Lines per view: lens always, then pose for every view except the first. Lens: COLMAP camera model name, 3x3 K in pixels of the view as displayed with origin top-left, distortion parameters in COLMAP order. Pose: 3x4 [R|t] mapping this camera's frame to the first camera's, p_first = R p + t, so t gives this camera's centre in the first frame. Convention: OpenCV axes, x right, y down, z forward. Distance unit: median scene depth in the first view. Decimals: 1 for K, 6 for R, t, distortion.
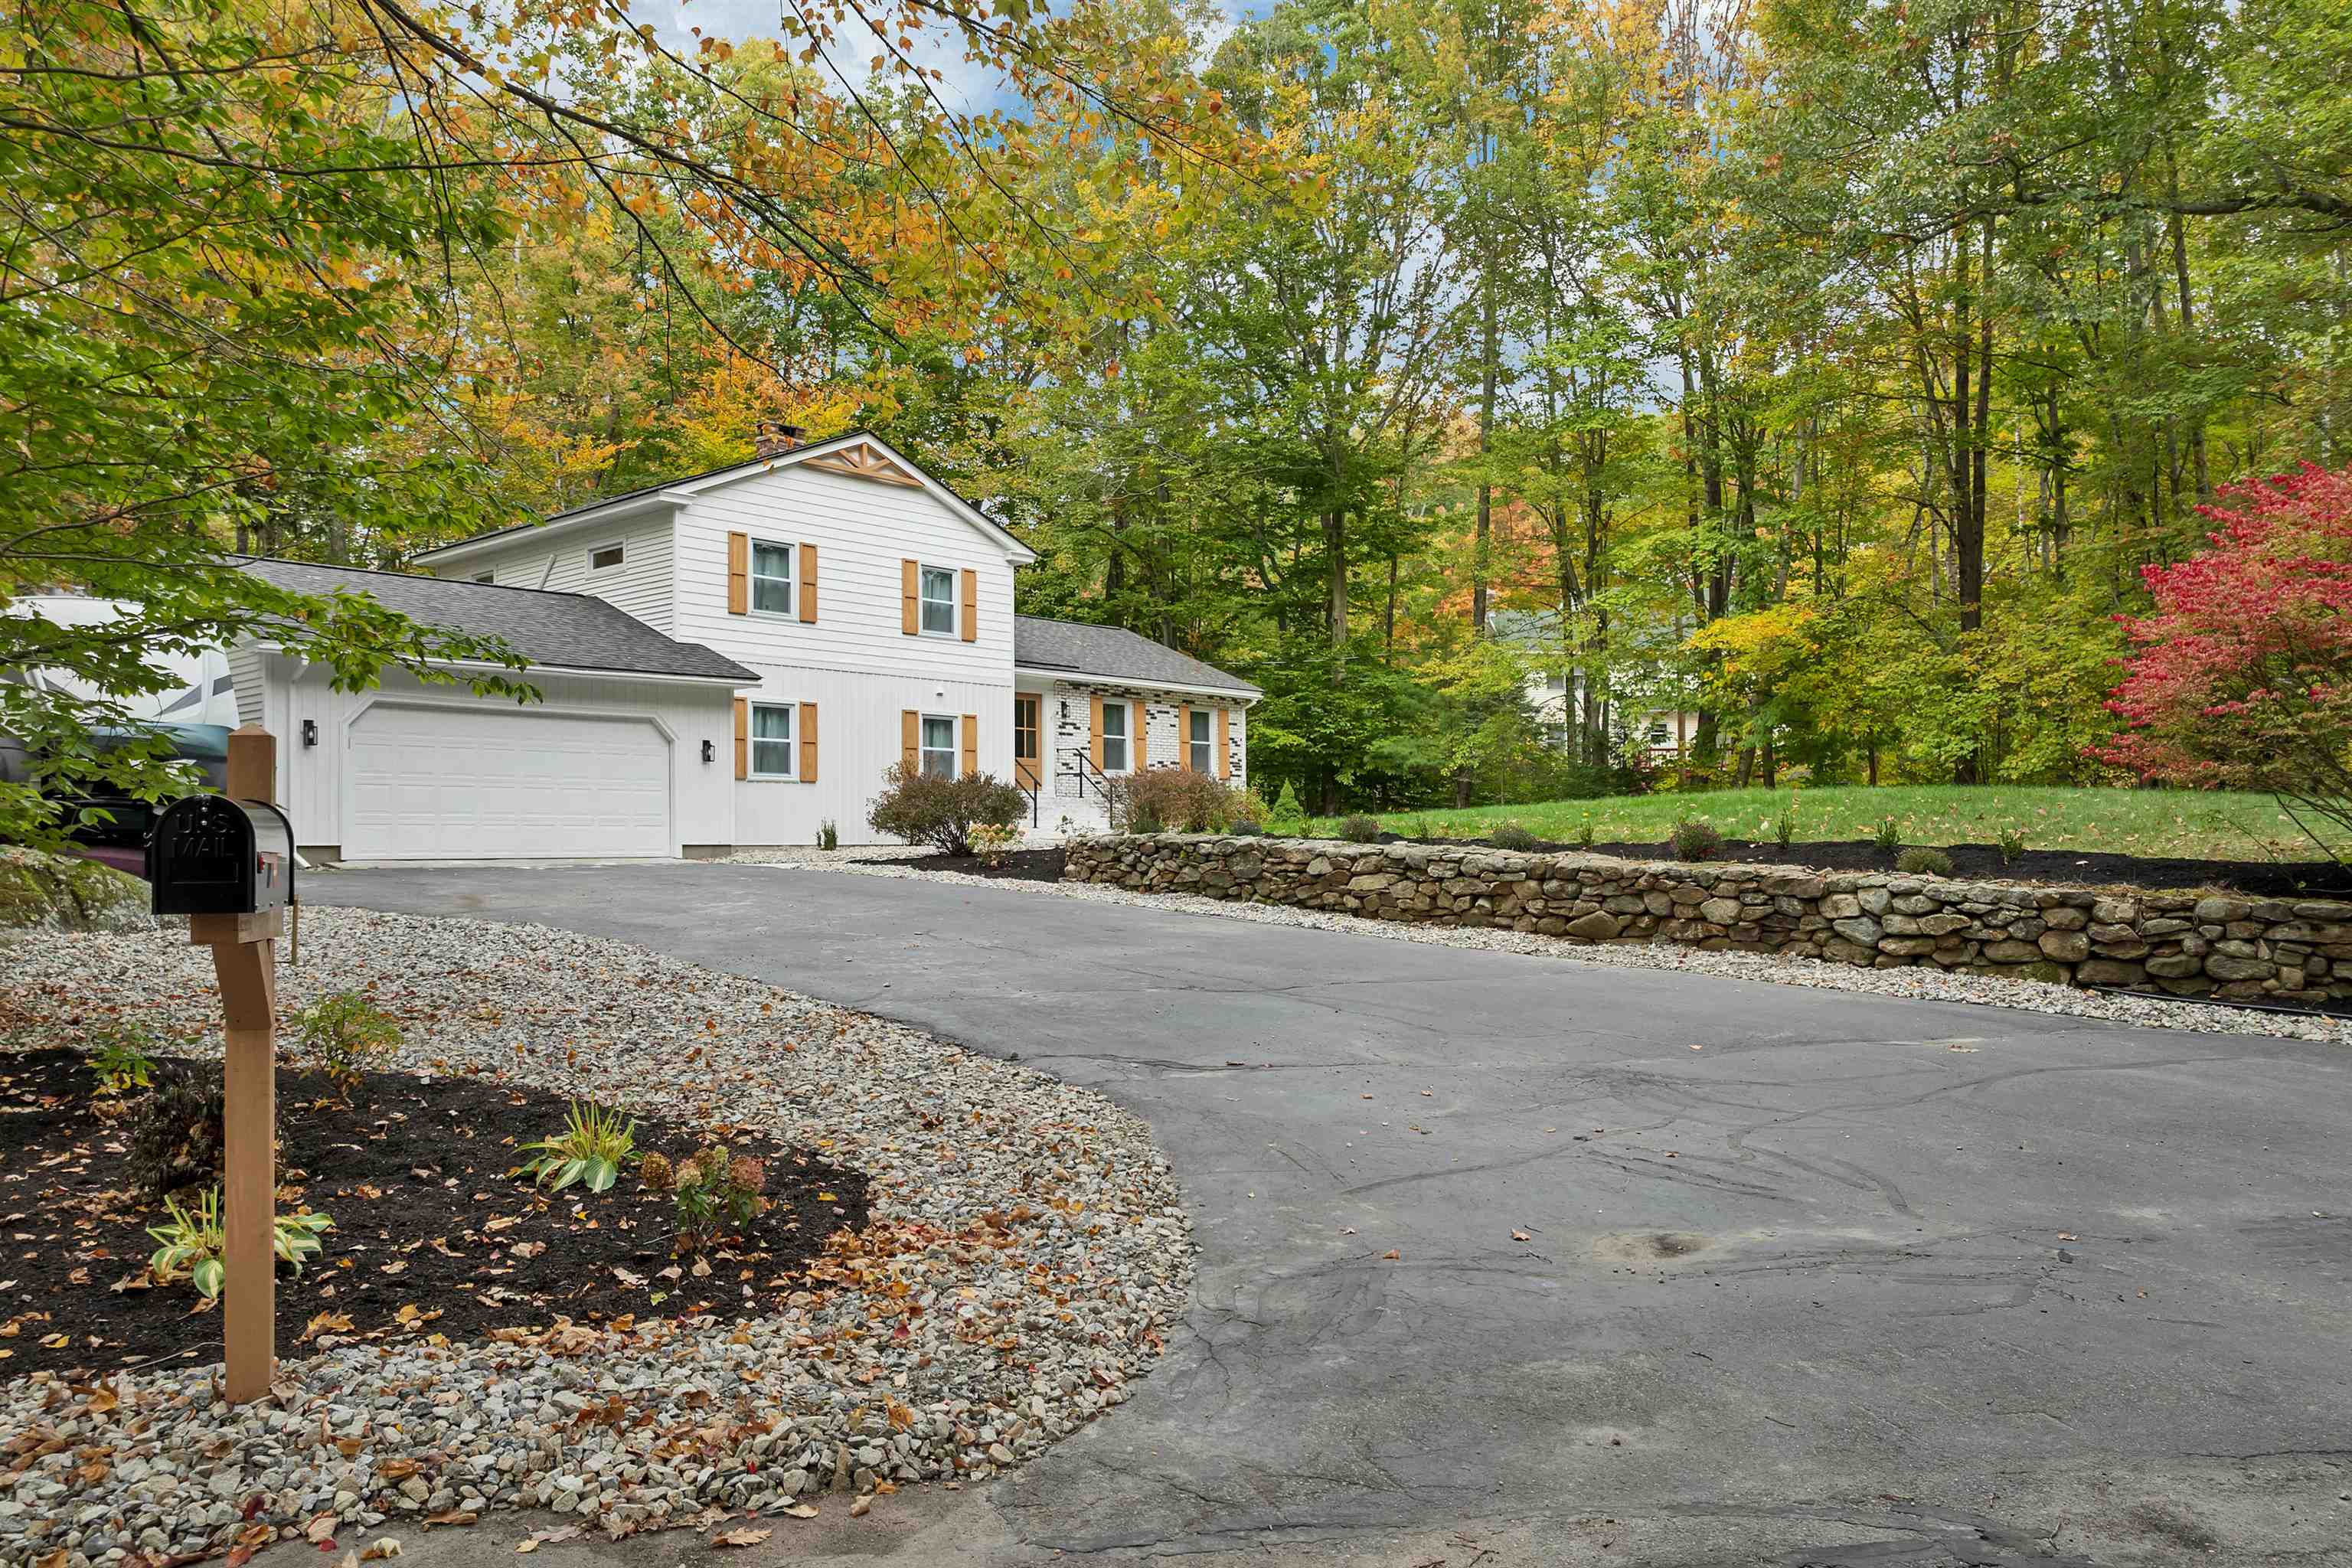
lens RADIAL K [[1680.1, 0, 1173.9], [0, 1680.1, 790.9], [0, 0, 1]] dist [-0.038980, 0.000611]
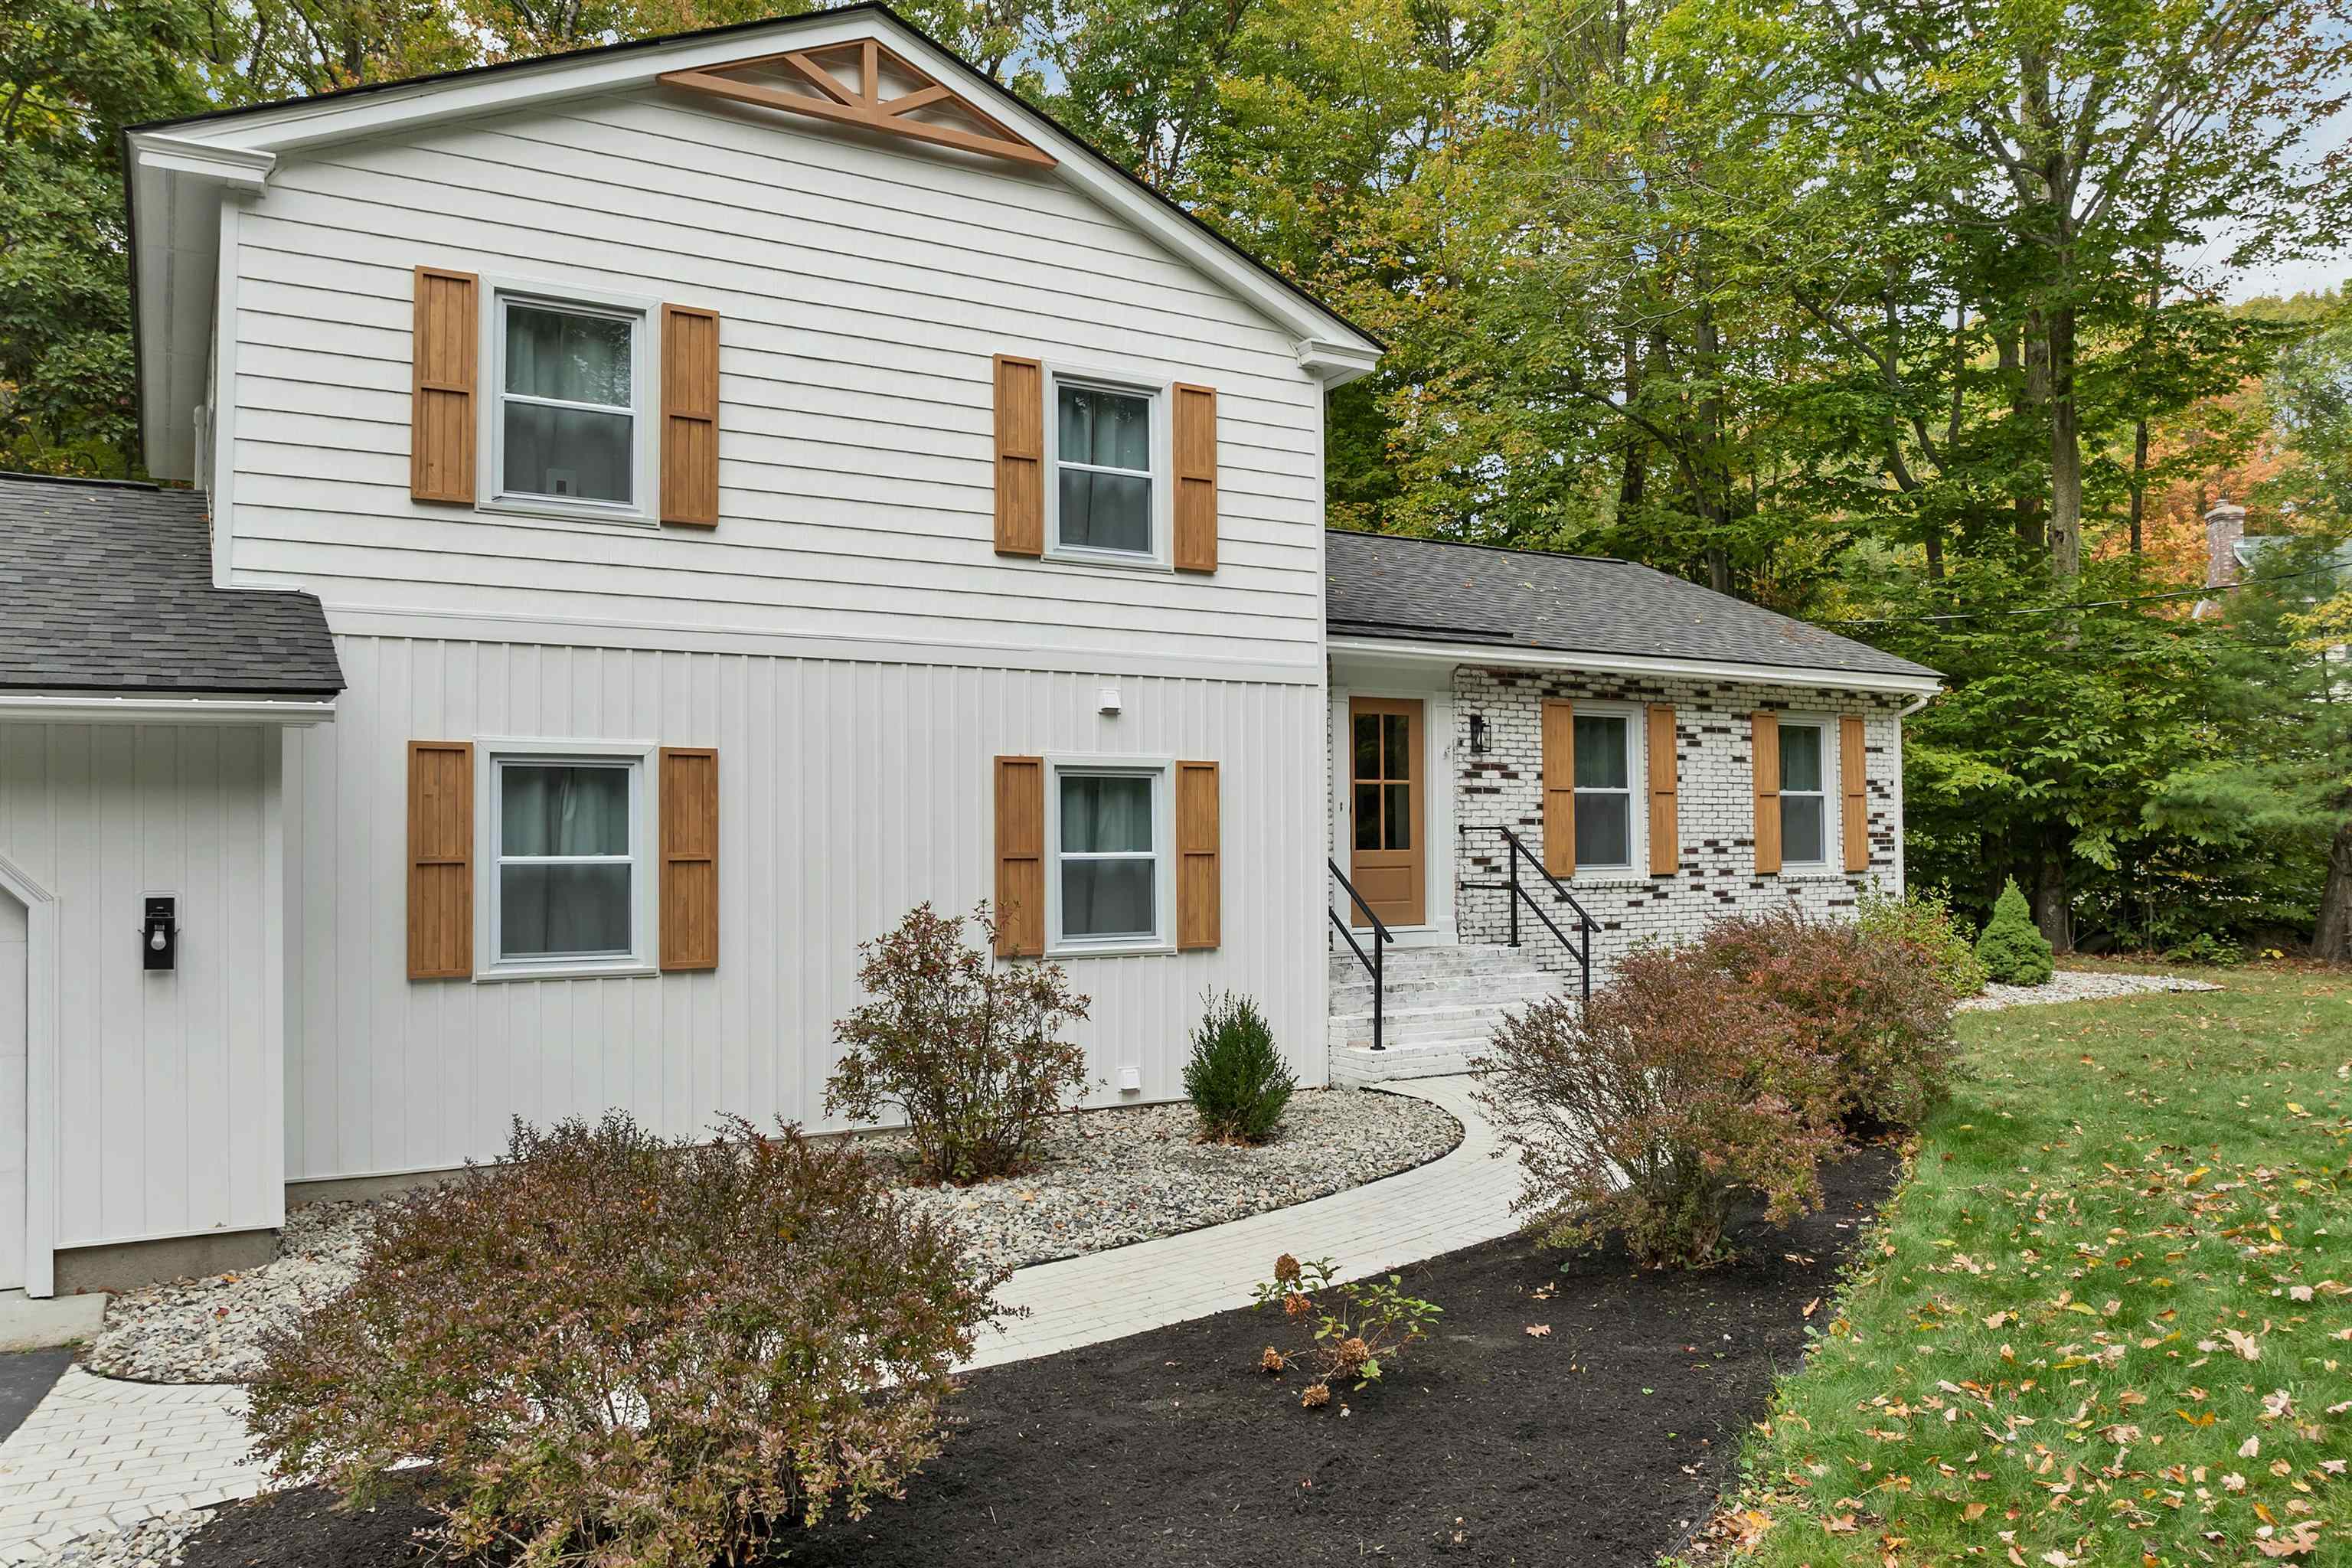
lens RADIAL K [[1680.1, 0, 1185.4], [0, 1680.1, 786.3], [0, 0, 1]] dist [-0.038980, 0.000611]
pose [[0.952262, -0.003252, -0.305265, -0.005564], [0.005841, 0.999954, 0.007566, -0.039373], [0.305226, -0.008988, 0.952237, 0.580084]]
